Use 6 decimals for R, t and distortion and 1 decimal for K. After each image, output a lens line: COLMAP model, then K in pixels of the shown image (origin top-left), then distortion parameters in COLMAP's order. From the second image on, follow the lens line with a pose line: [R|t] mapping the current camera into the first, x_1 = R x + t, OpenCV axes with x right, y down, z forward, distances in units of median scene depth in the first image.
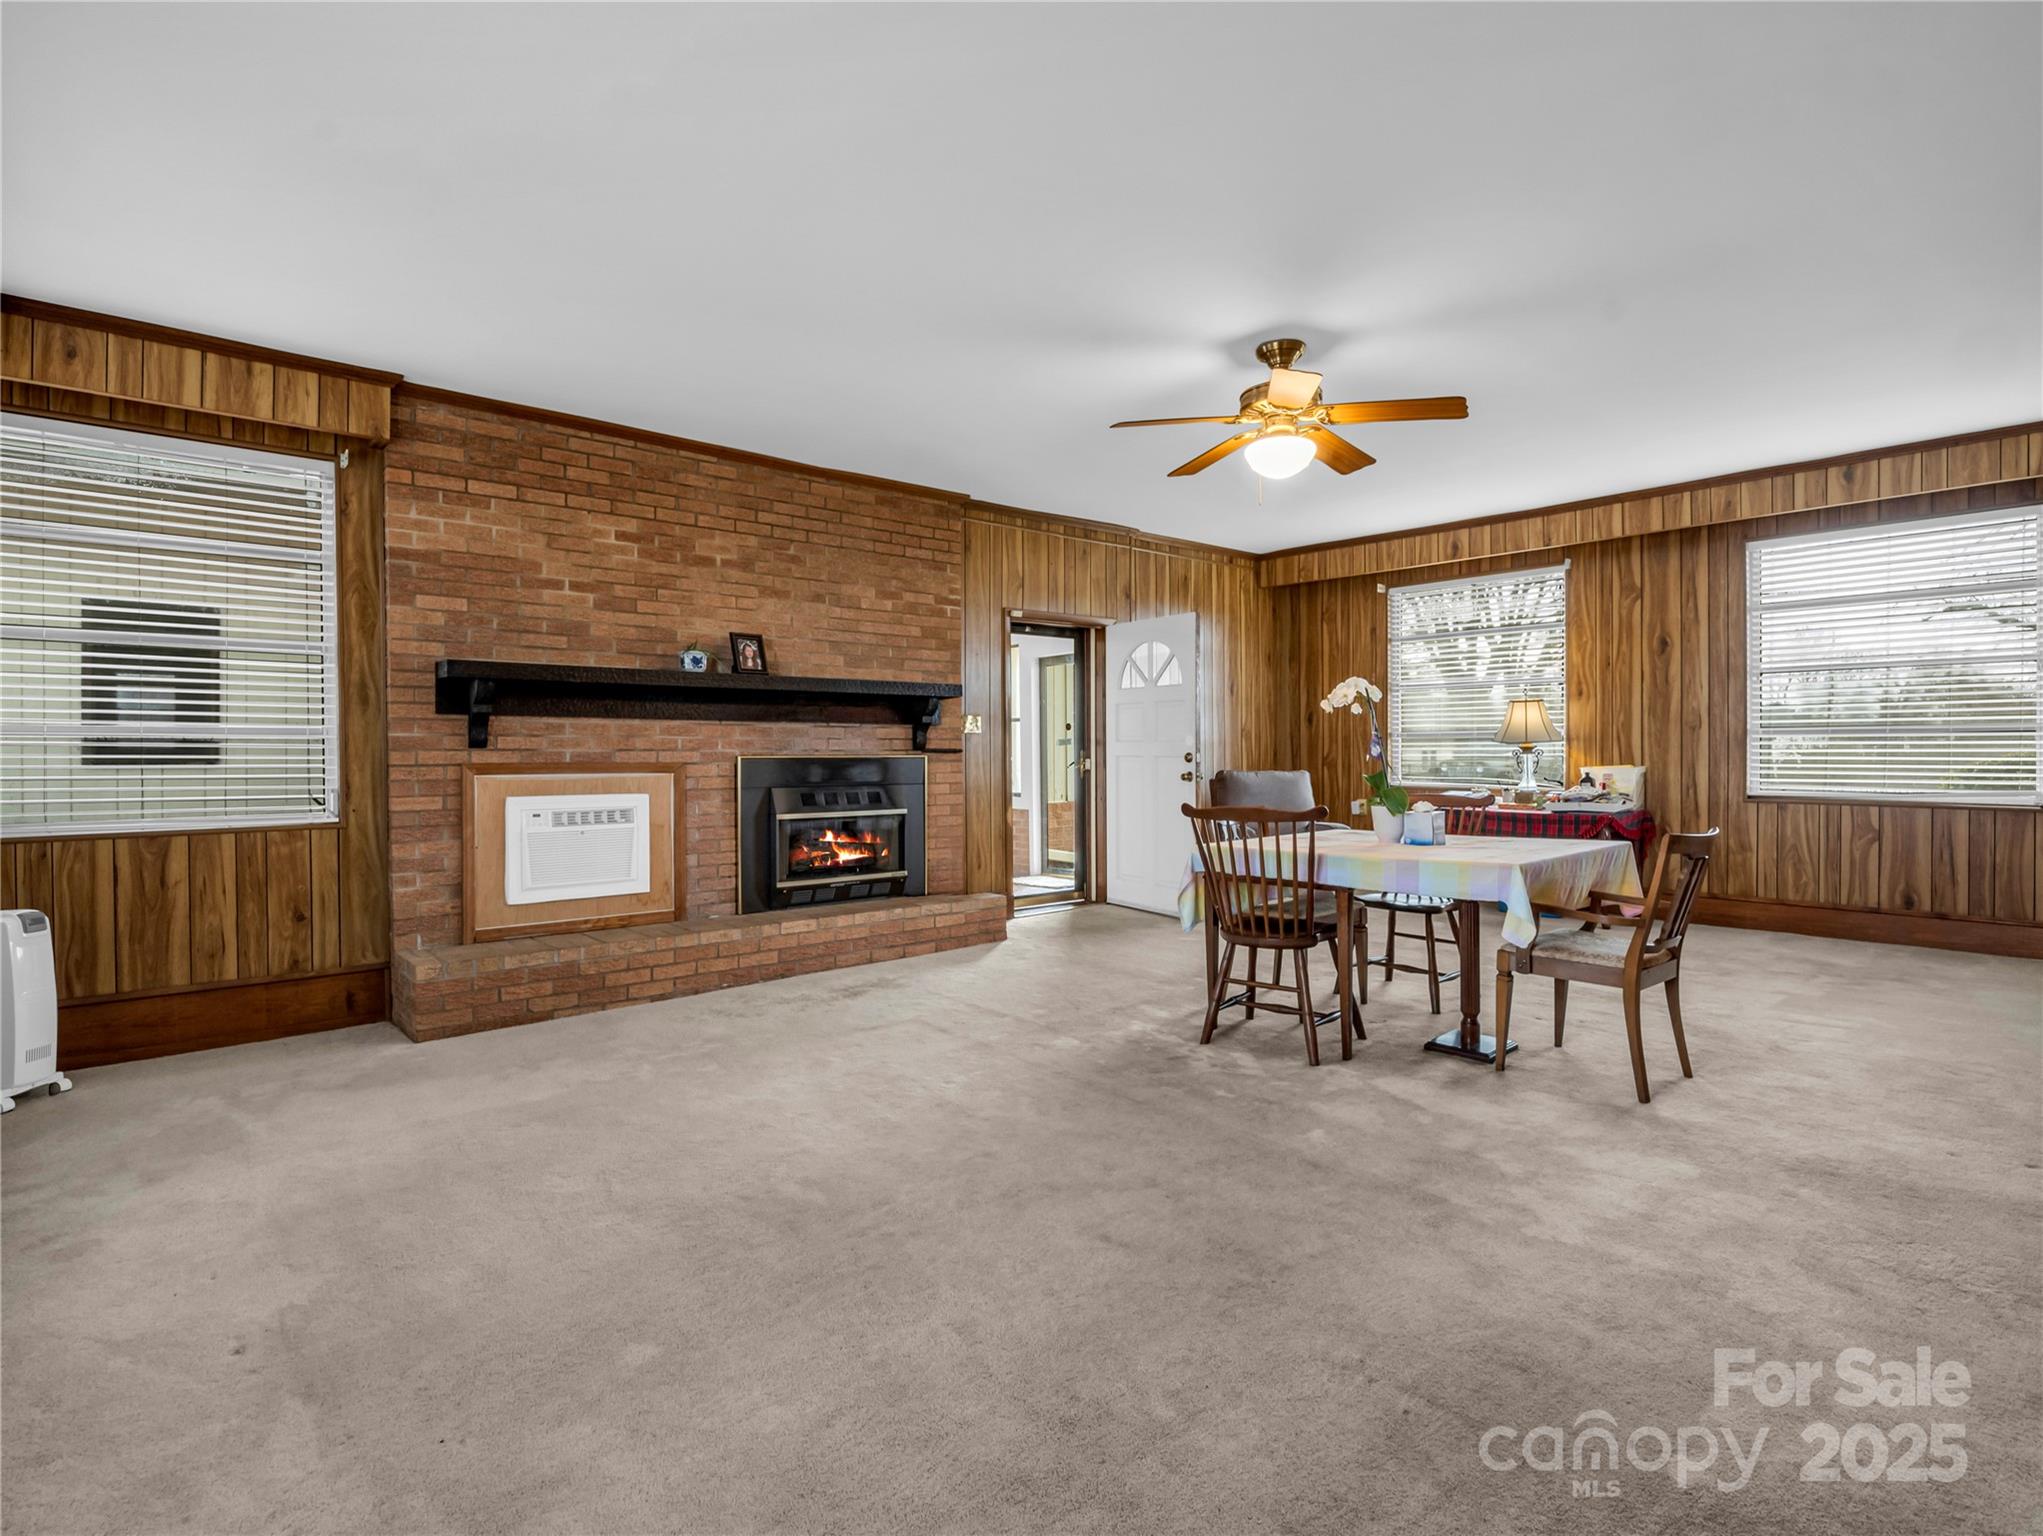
lens RADIAL K [[1022.7, 0, 1037.4], [0, 1022.7, 762.6], [0, 0, 1]] dist [-0.016078, -0.000367]
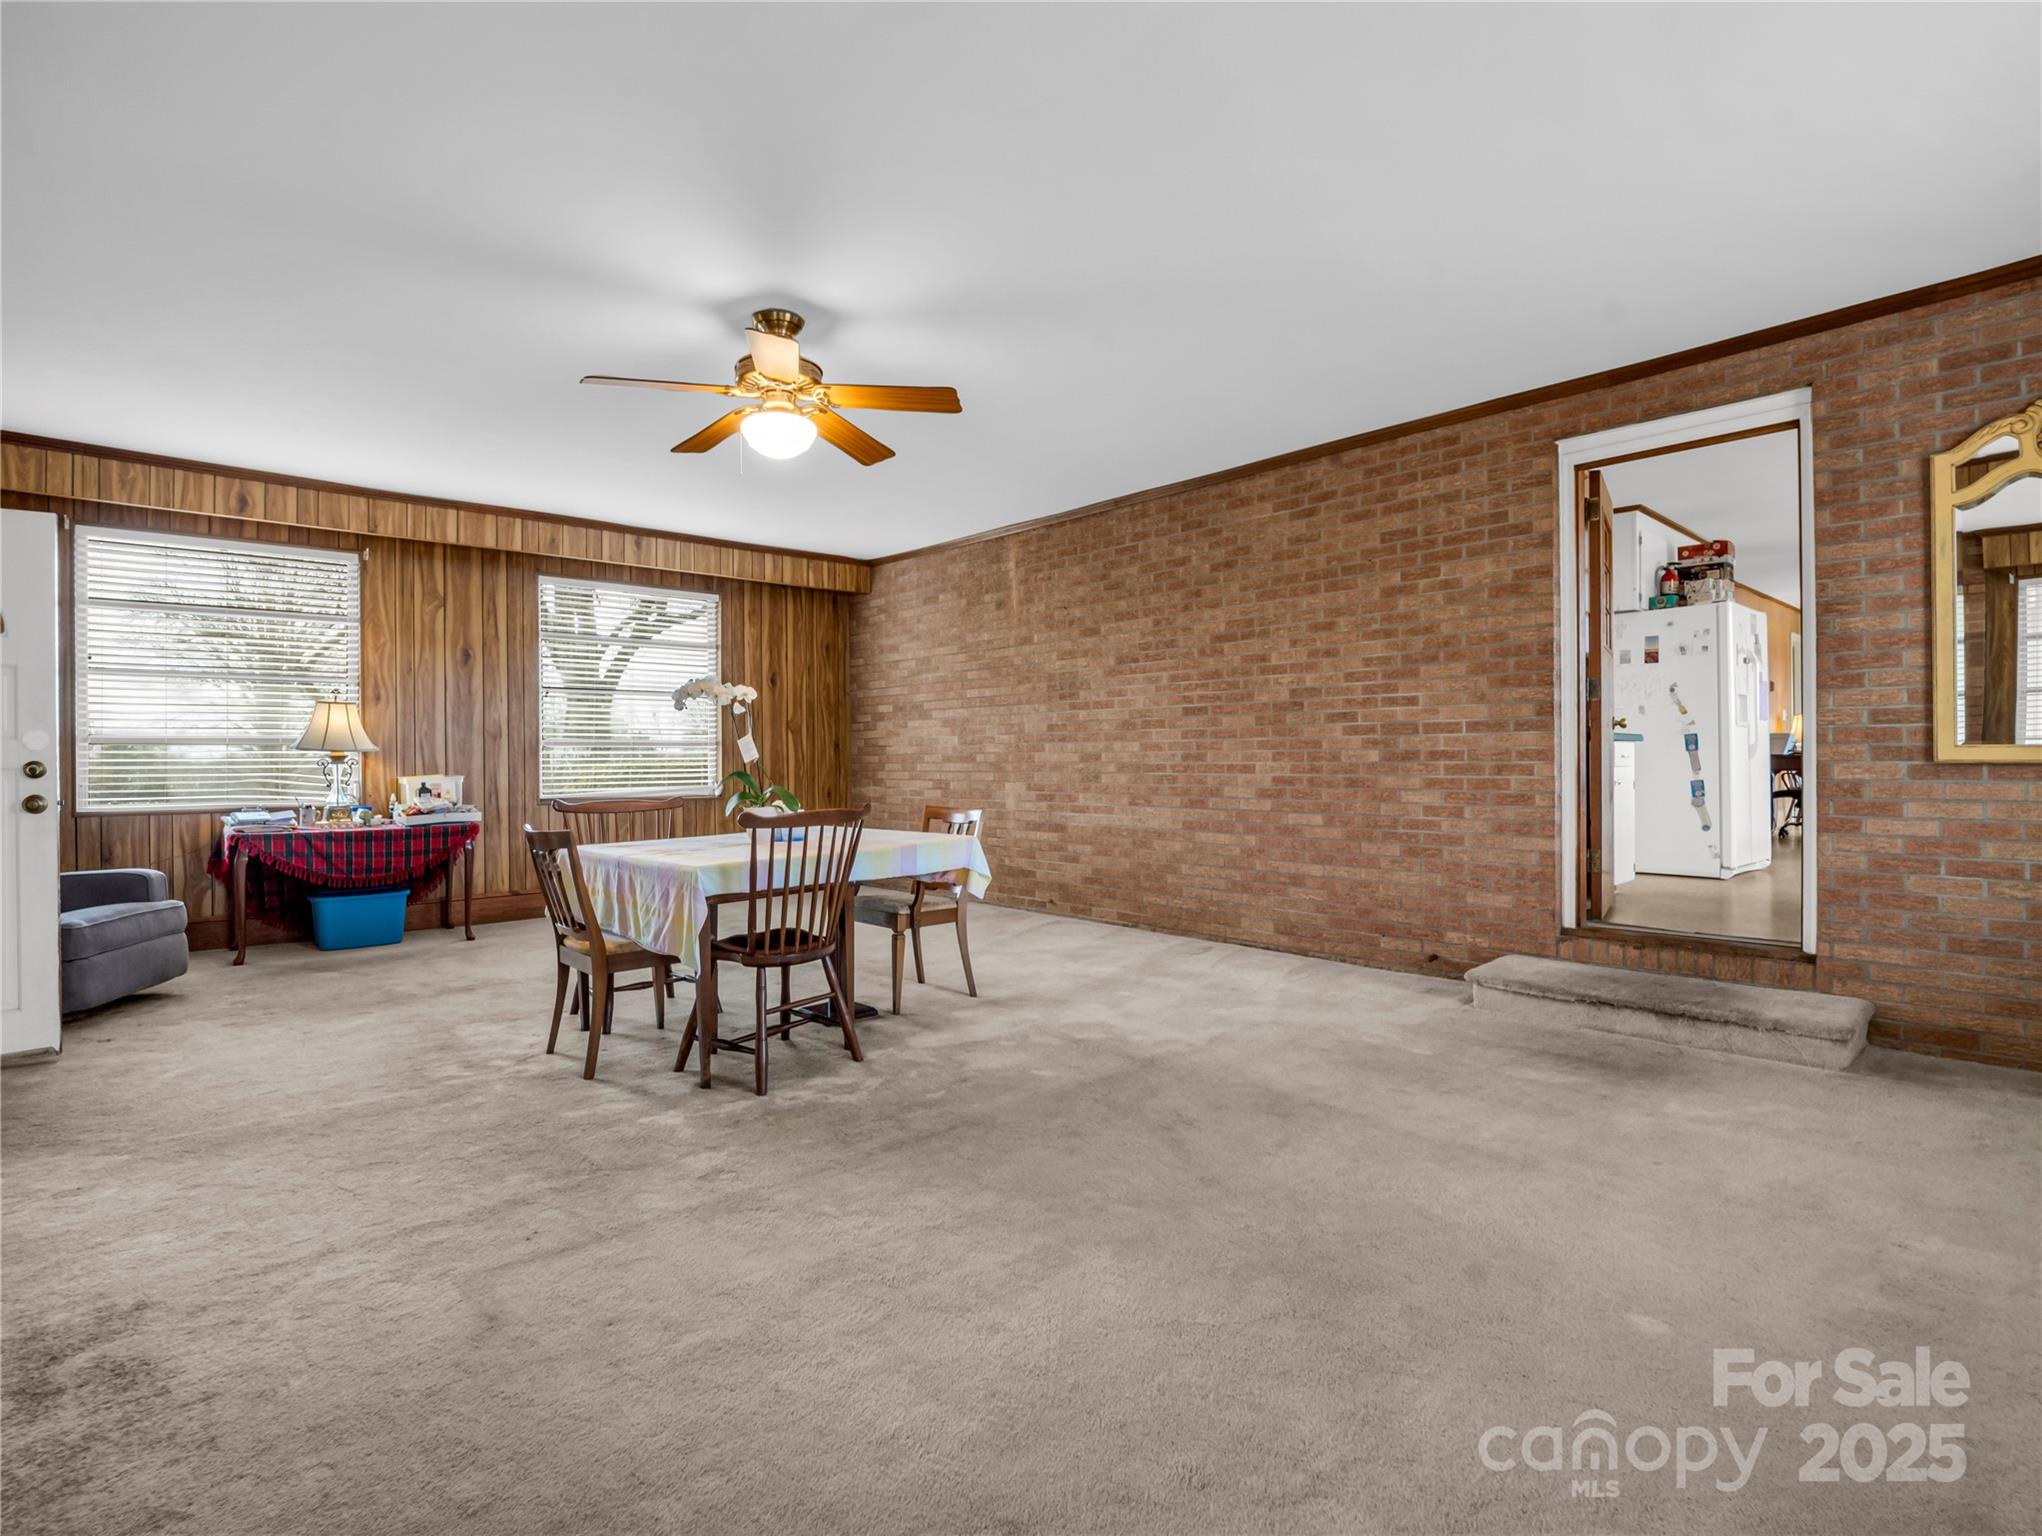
lens RADIAL K [[975.3, 0, 1020.4], [0, 975.3, 763.0], [0, 0, 1]] dist [-0.004225, -0.000419]
pose [[-0.013539, -0.002213, 0.999906, -0.605162], [0.022010, 0.999755, 0.002511, 0.002289], [-0.999666, 0.022042, -0.013487, 0.734625]]
